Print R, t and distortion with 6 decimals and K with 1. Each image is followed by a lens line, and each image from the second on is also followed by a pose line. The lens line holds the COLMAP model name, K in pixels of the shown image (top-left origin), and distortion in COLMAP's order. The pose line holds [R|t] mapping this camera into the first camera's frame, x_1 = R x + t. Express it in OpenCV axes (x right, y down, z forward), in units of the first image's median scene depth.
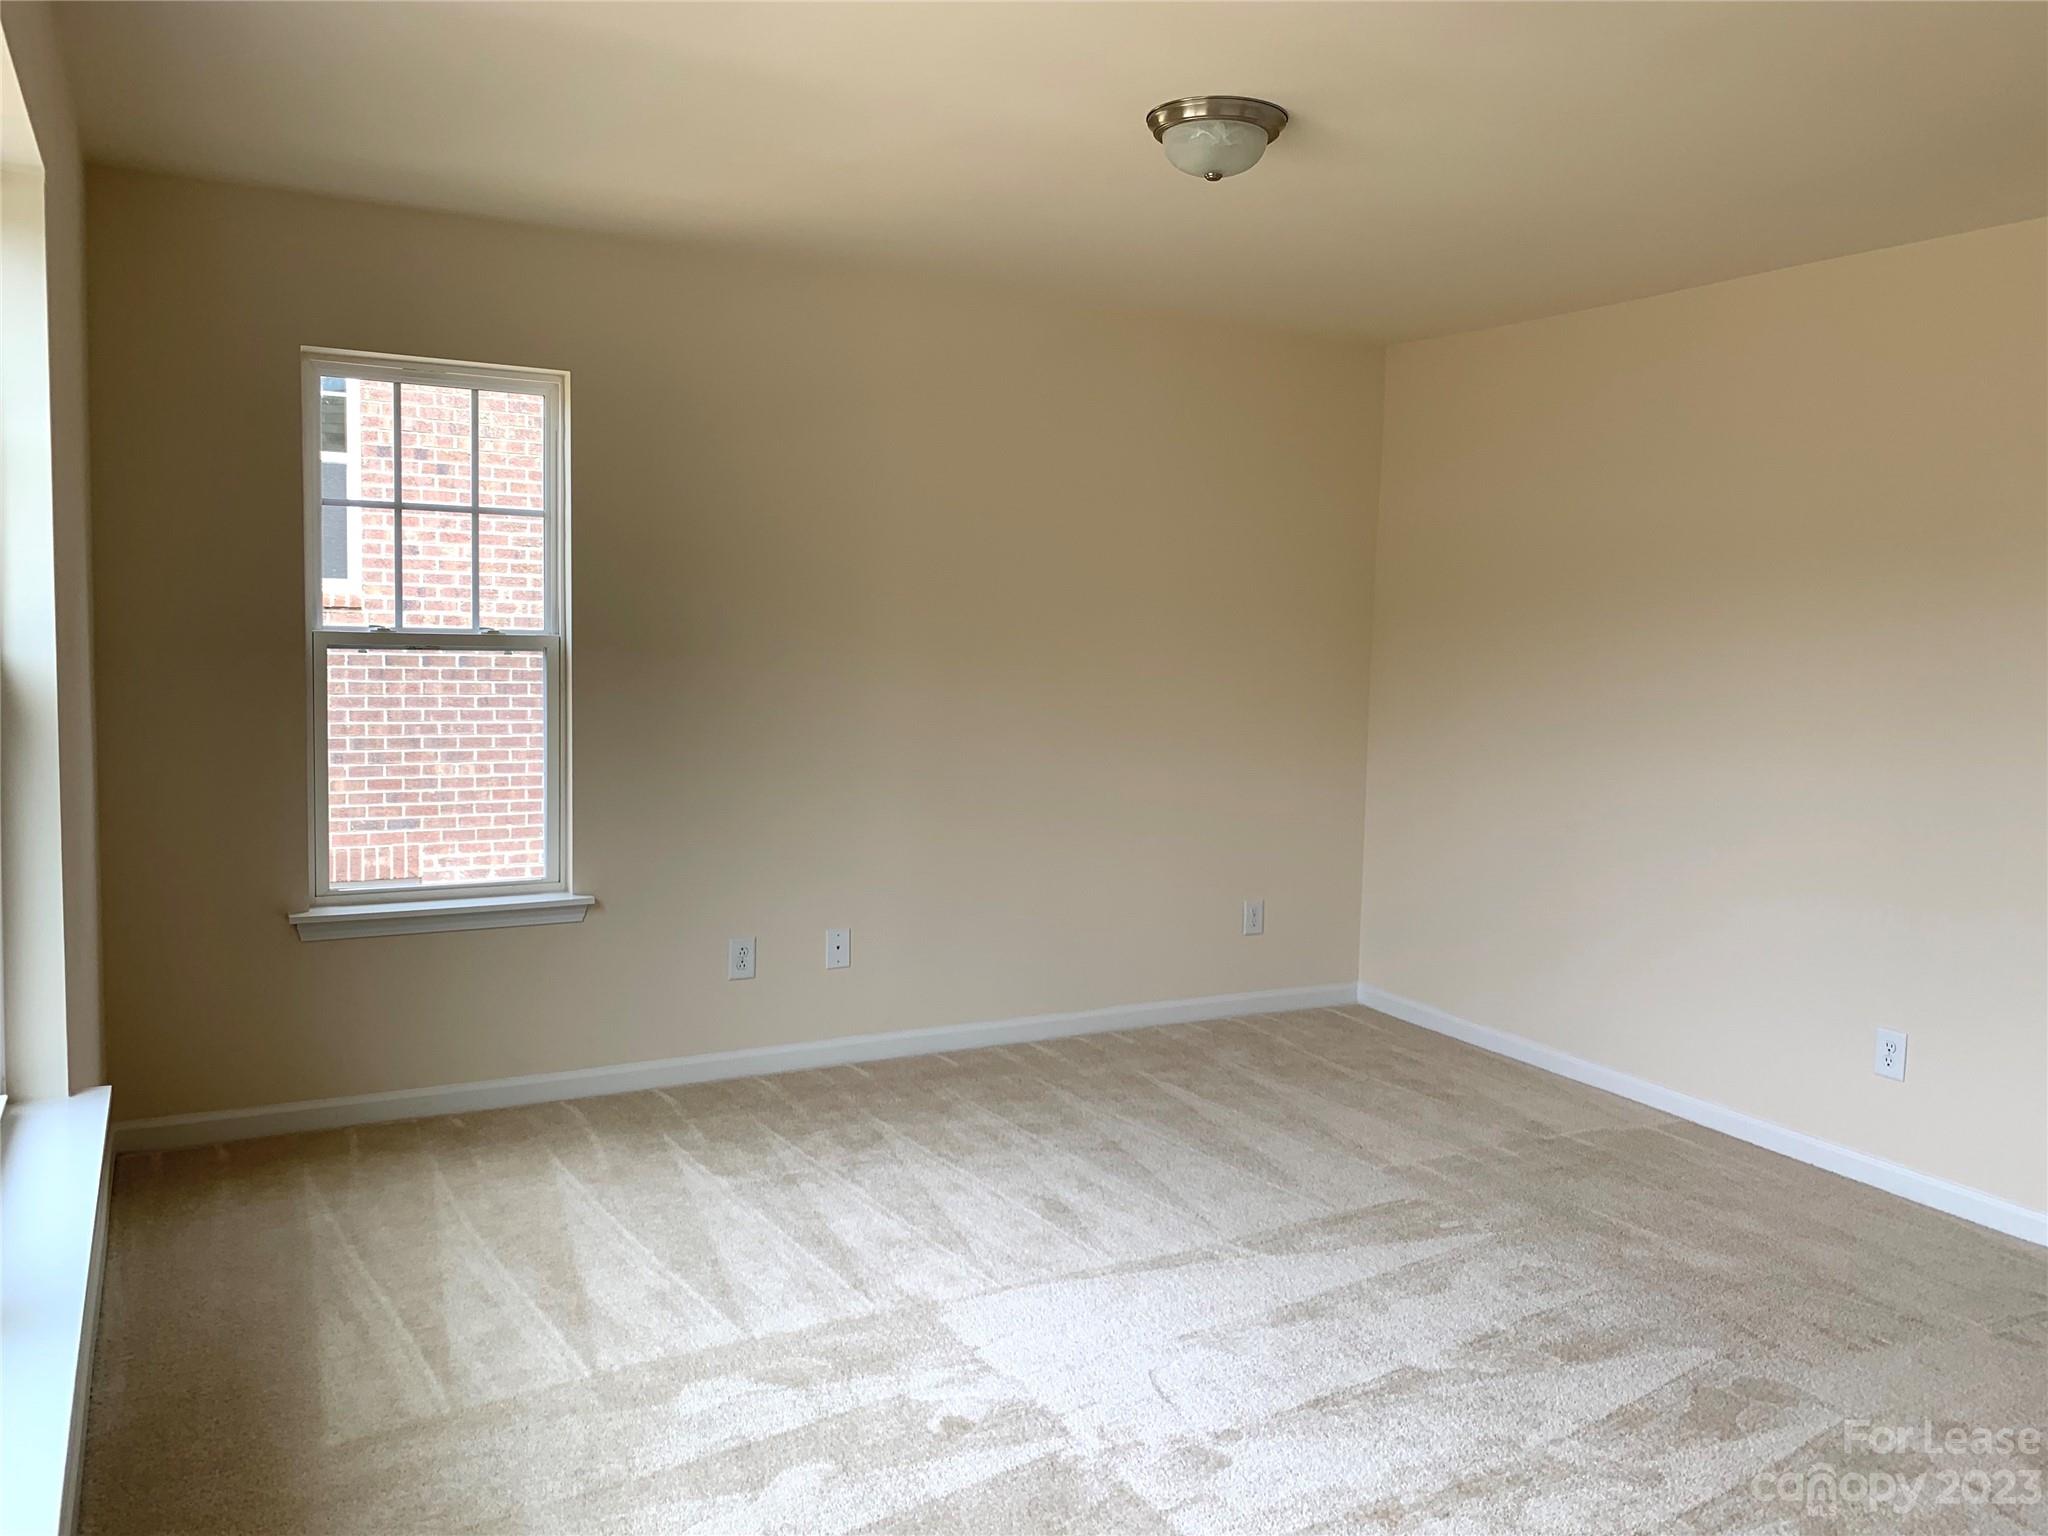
lens RADIAL K [[1565.5, 0, 1021.7], [0, 1565.5, 757.7], [0, 0, 1]] dist [0.006480, -0.001003]
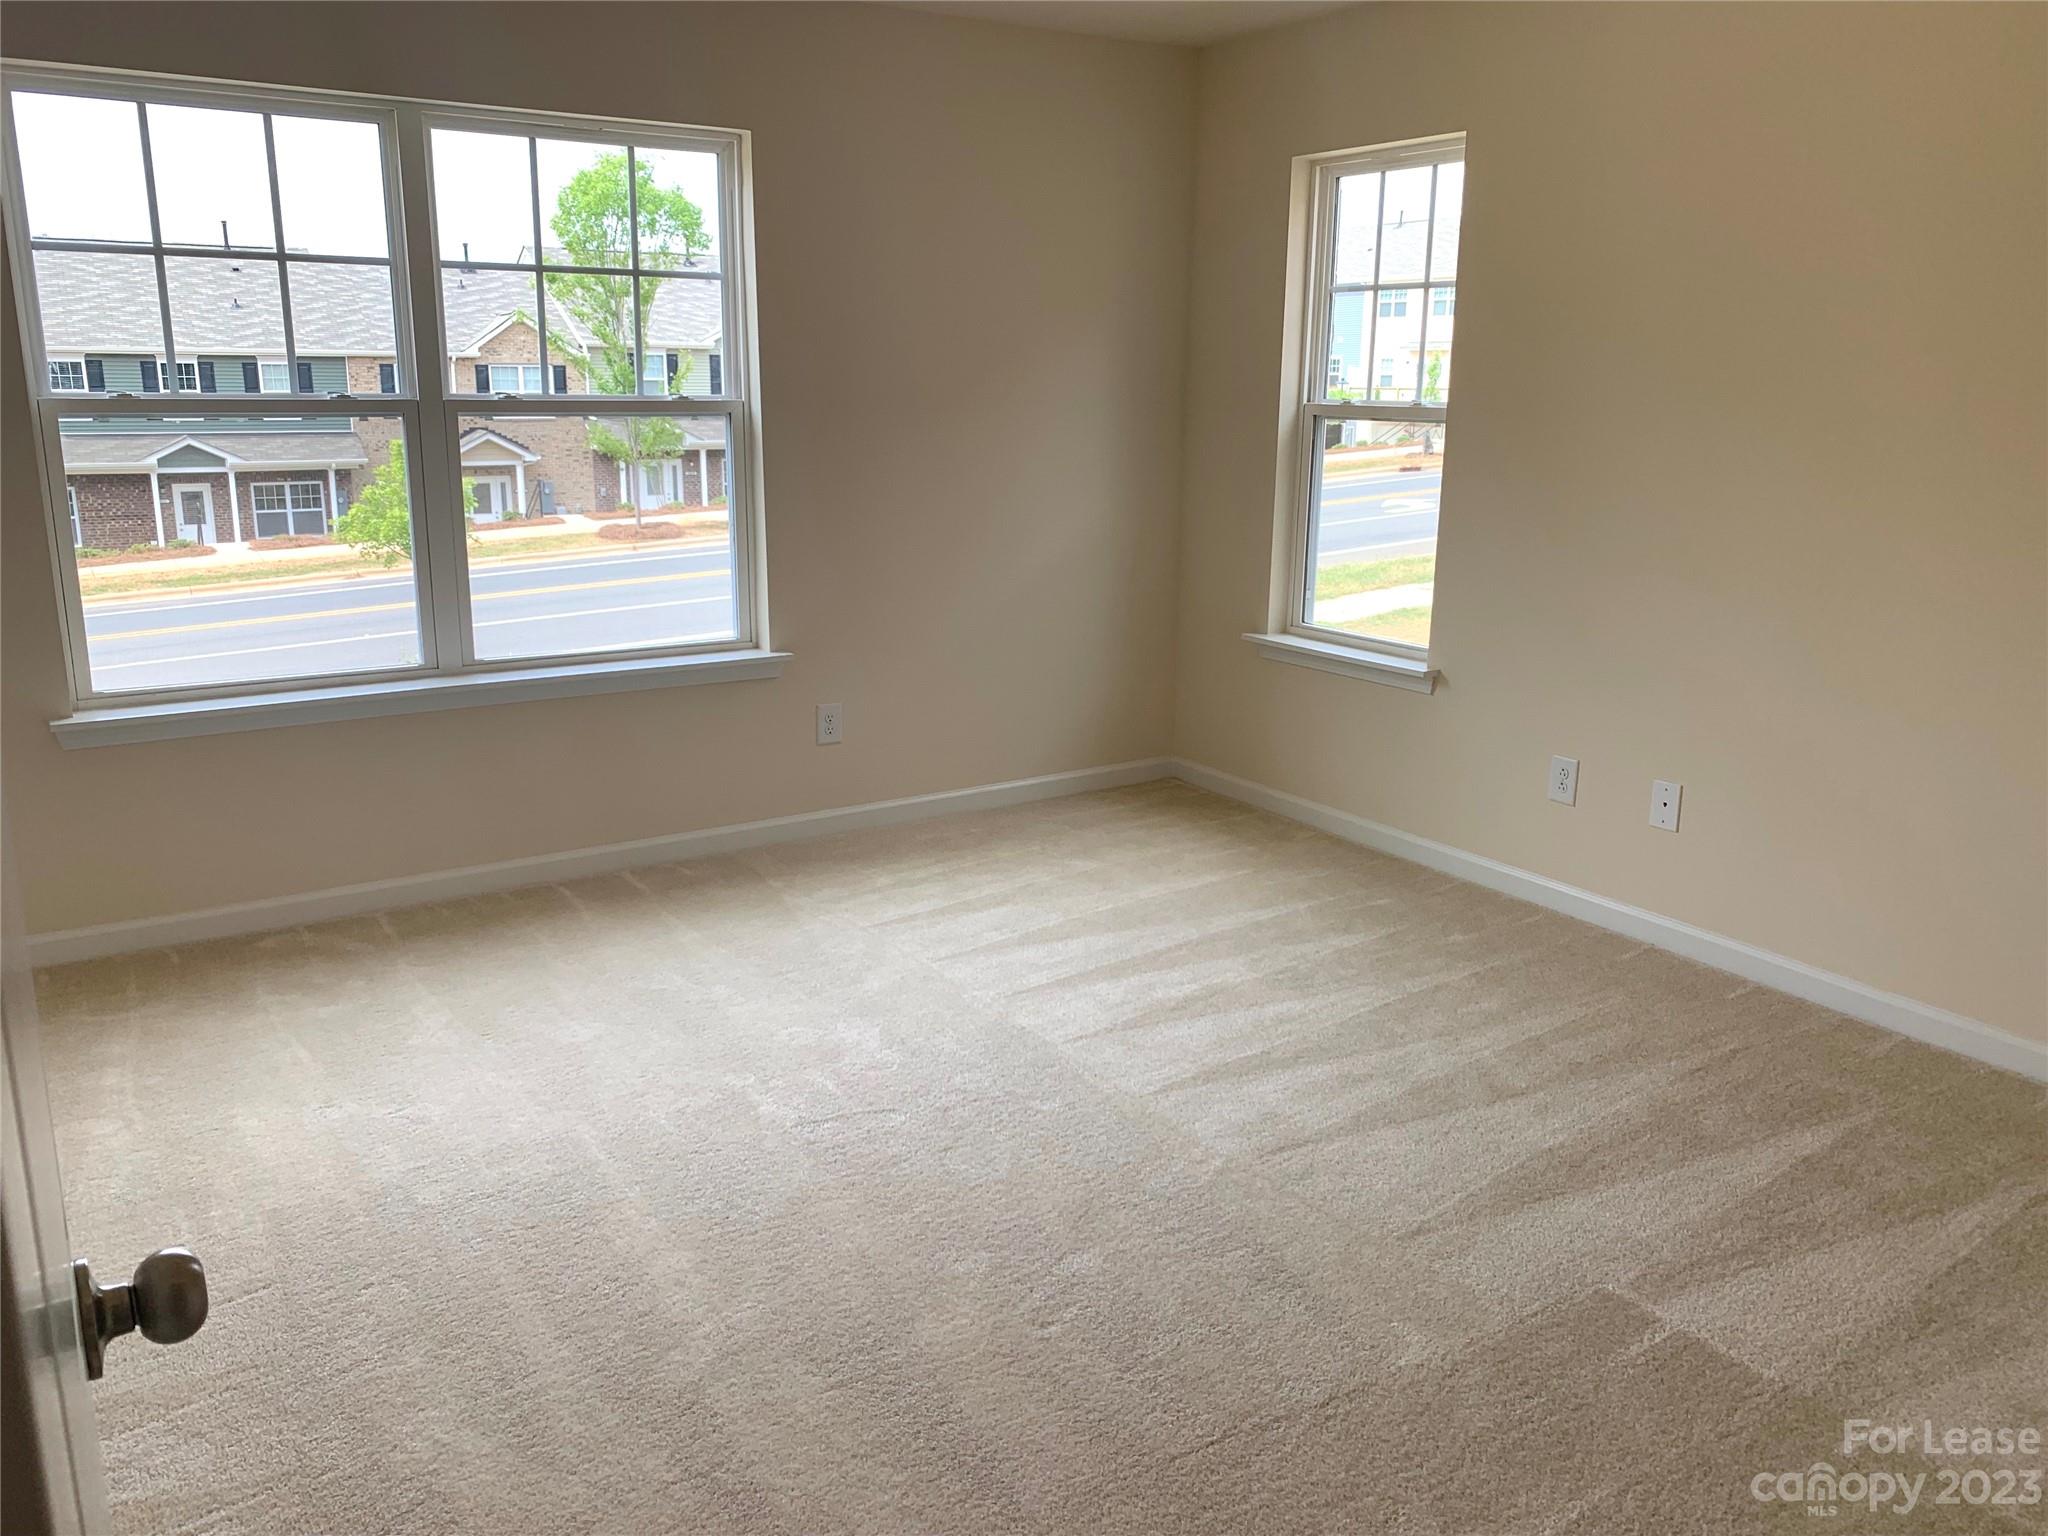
lens RADIAL K [[1565.5, 0, 1027.4], [0, 1565.5, 771.7], [0, 0, 1]] dist [0.006480, -0.001003]
pose [[0.070738, 0.225328, -0.971712, 0.731148], [-0.098663, 0.970956, 0.217970, -0.045174], [0.992604, 0.080453, 0.090914, 0.673534]]
